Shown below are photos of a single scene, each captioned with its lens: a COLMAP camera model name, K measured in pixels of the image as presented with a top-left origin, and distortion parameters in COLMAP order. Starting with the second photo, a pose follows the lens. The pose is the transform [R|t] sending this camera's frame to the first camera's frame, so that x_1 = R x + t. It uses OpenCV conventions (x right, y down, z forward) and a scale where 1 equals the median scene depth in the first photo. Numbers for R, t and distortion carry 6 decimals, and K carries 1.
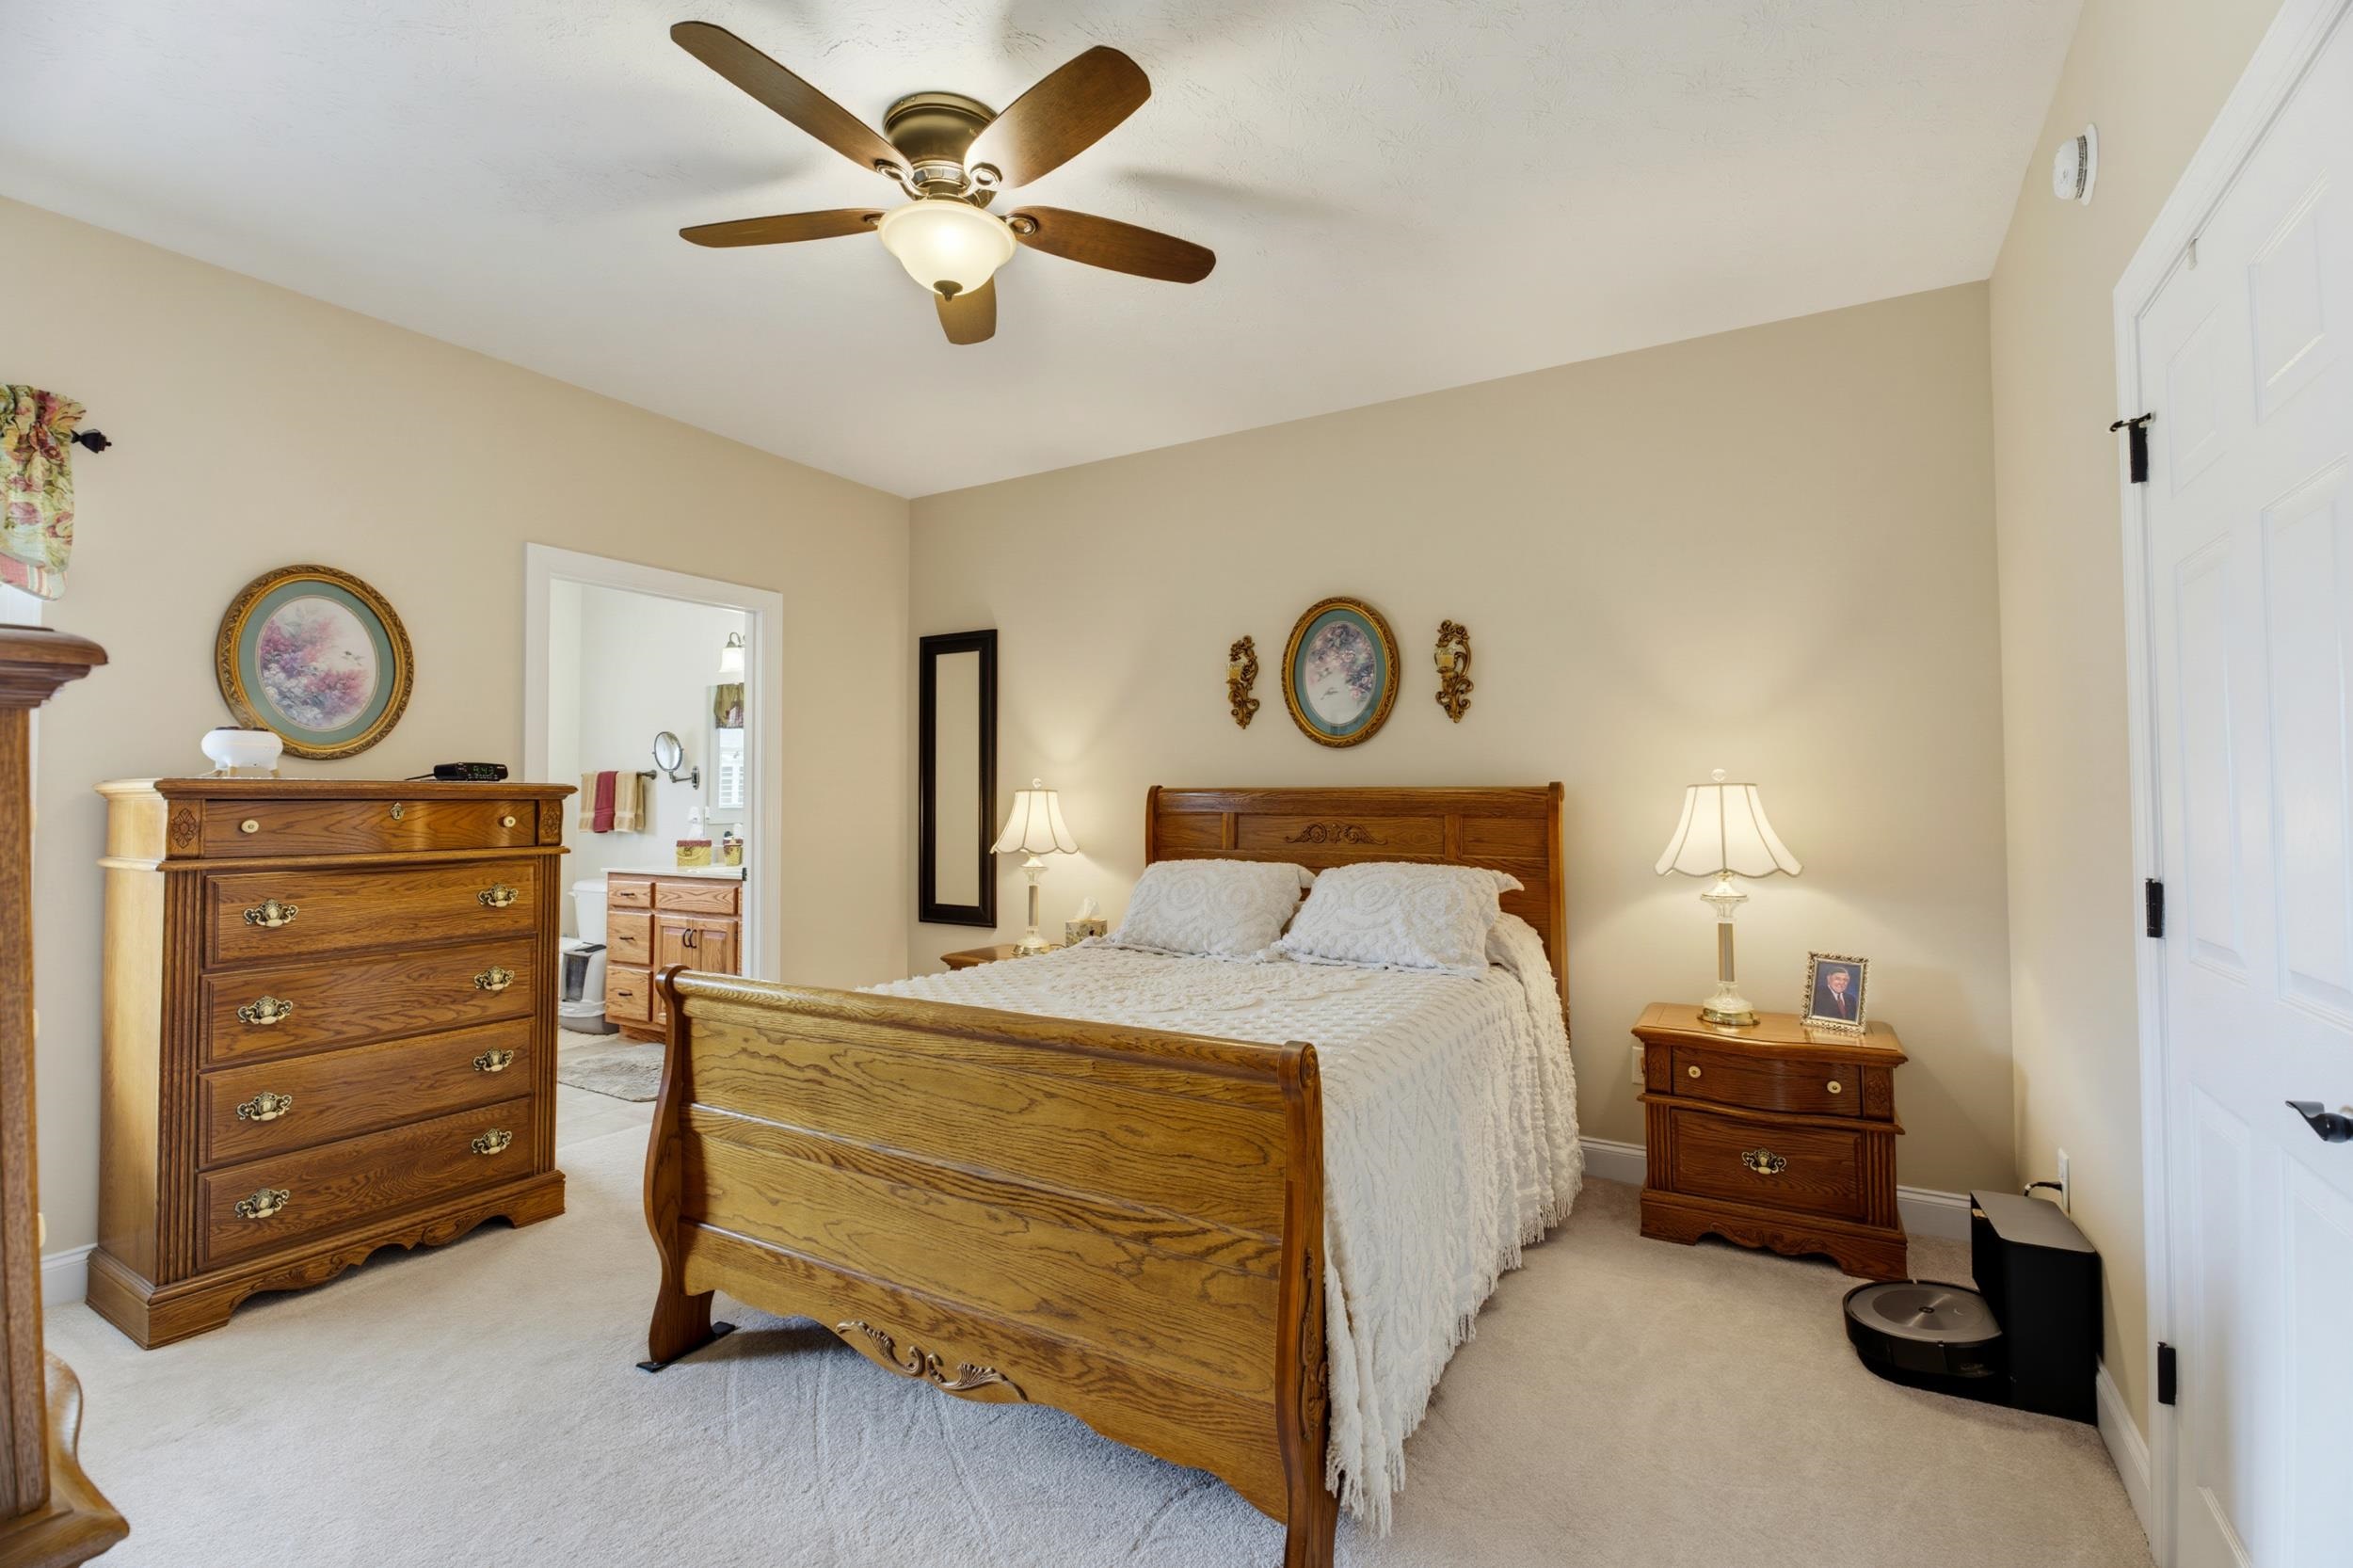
lens RADIAL K [[1040.3, 0, 1176.8], [0, 1040.3, 766.2], [0, 0, 1]] dist [0.007678, -0.008795]
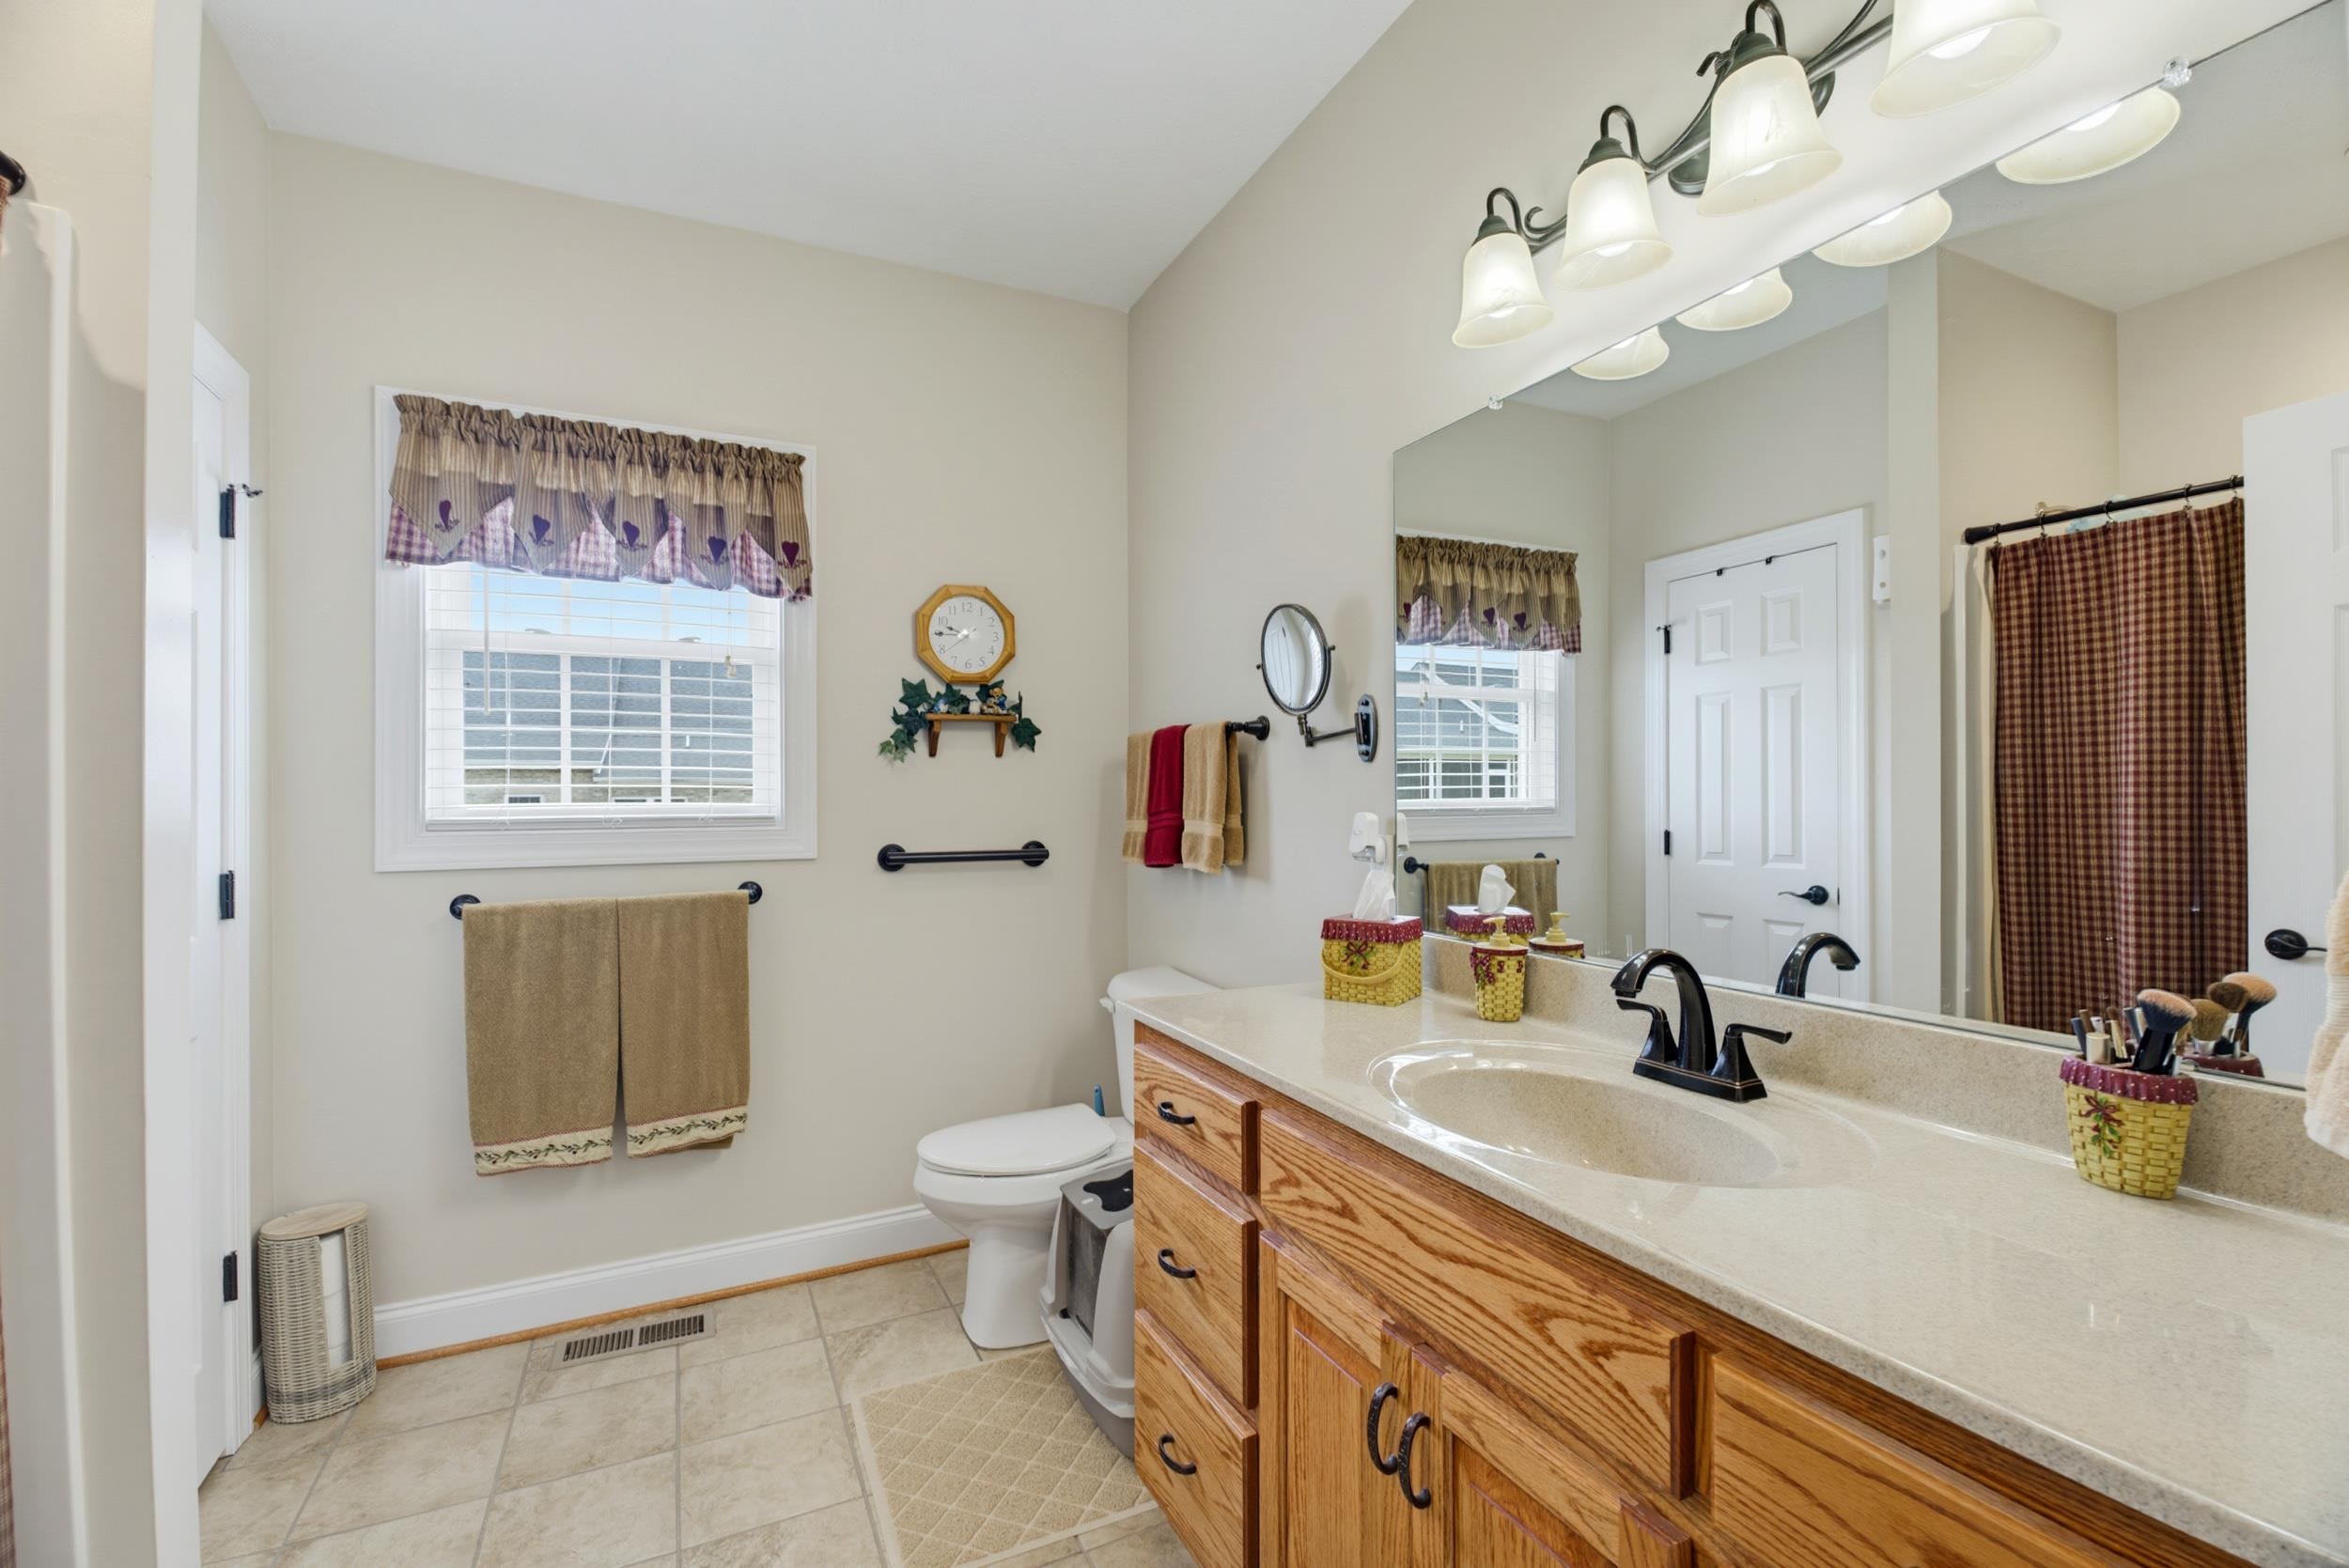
lens RADIAL K [[1038.5, 0, 1166.8], [0, 1038.5, 783.9], [0, 0, 1]] dist [0.007678, -0.008795]
pose [[0.835807, -0.007185, -0.548976, -0.324239], [0.023211, 0.999483, 0.022259, 0.020172], [0.548533, -0.031346, 0.835541, 0.665904]]
